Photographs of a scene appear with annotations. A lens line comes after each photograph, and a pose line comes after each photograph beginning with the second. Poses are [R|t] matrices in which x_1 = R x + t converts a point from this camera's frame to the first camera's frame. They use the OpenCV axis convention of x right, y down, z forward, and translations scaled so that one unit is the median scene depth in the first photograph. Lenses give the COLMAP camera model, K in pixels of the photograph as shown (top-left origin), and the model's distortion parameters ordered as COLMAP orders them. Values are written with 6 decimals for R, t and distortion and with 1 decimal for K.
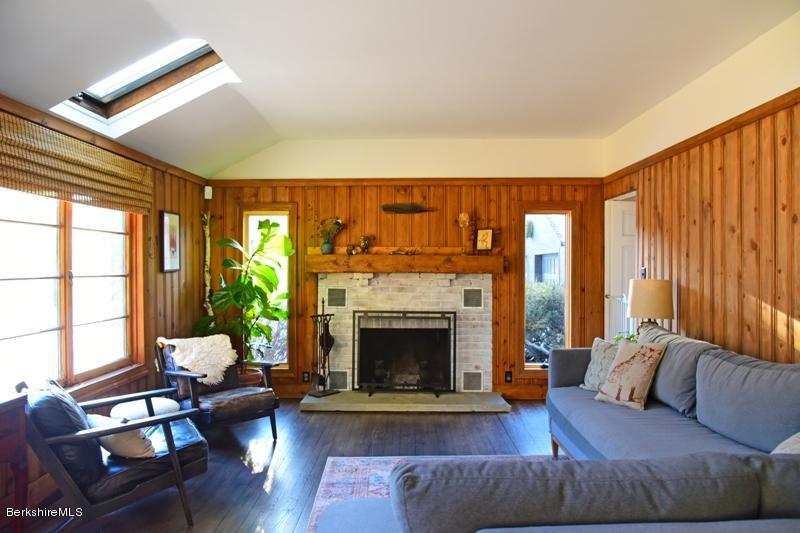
lens RADIAL K [[548.1, 0, 399.5], [0, 548.1, 264.8], [0, 0, 1]] dist [-0.028913, 0.003220]
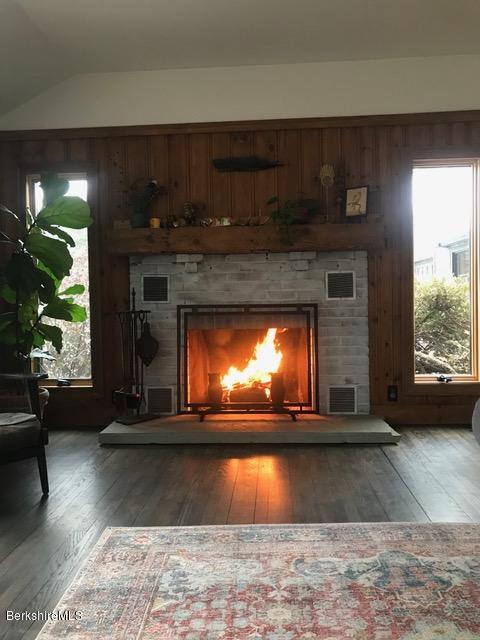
lens RADIAL K [[519.6, 0, 246.3], [0, 519.6, 306.5], [0, 0, 1]] dist [0.044166, -0.021959]
pose [[0.999235, -0.018531, -0.034426, 0.032316], [0.019348, 0.999535, 0.023556, 0.070238], [0.033974, -0.024204, 0.999130, 0.307443]]
